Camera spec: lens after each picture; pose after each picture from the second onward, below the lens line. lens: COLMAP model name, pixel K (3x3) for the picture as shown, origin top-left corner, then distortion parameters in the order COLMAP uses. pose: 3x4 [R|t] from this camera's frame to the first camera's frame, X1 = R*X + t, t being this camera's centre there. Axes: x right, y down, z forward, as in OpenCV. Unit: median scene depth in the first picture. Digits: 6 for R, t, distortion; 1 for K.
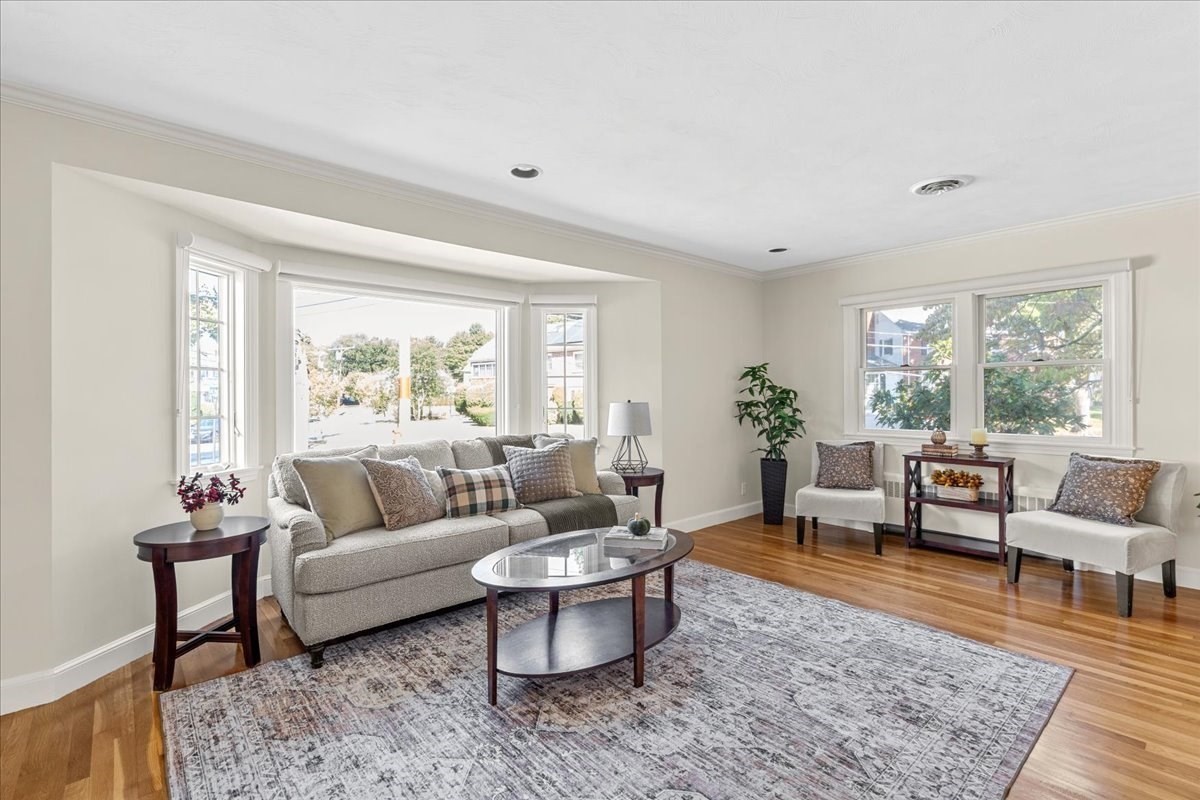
lens RADIAL K [[541.0, 0, 600.0], [0, 541.0, 400.0], [0, 0, 1]] dist [-0.003965, 0.000587]
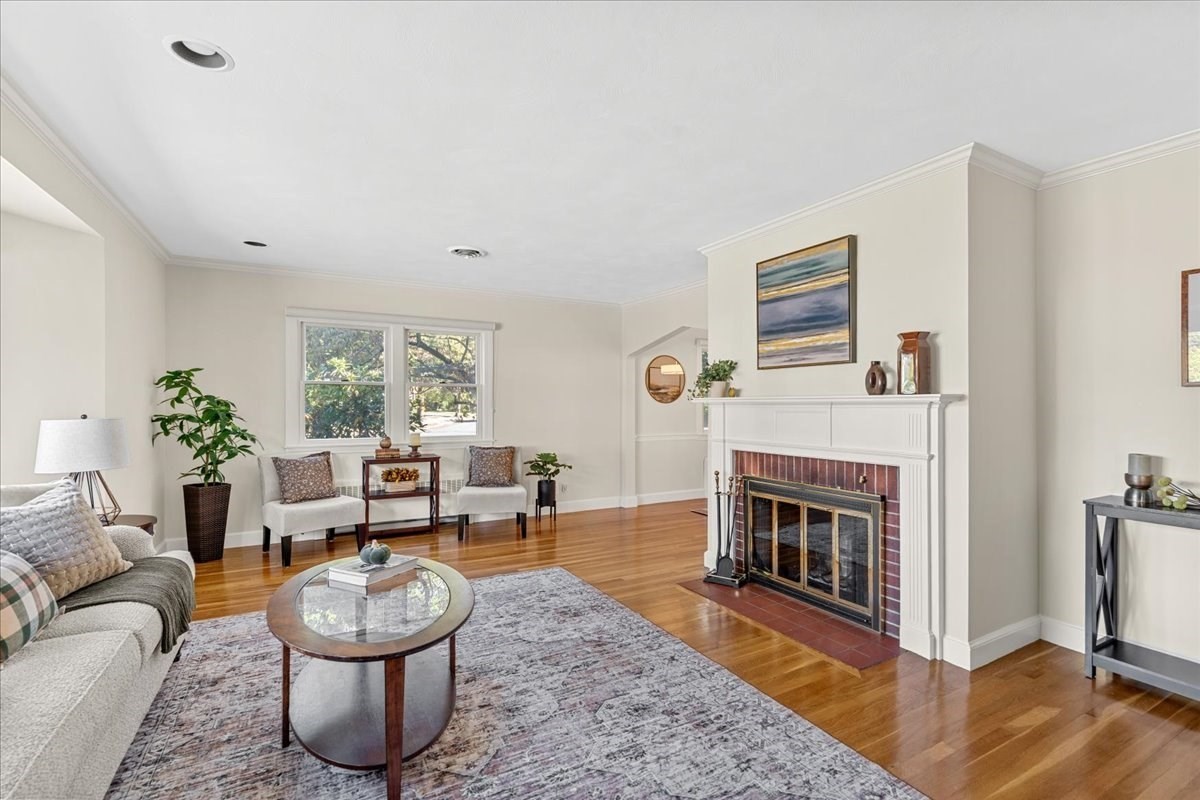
lens RADIAL K [[541.0, 0, 600.0], [0, 541.0, 400.0], [0, 0, 1]] dist [-0.003965, 0.000587]
pose [[0.223377, 0.015696, 0.974606, -0.561862], [0.008900, 0.999796, -0.018142, 0.000840], [-0.974692, 0.012726, 0.223192, 0.344841]]
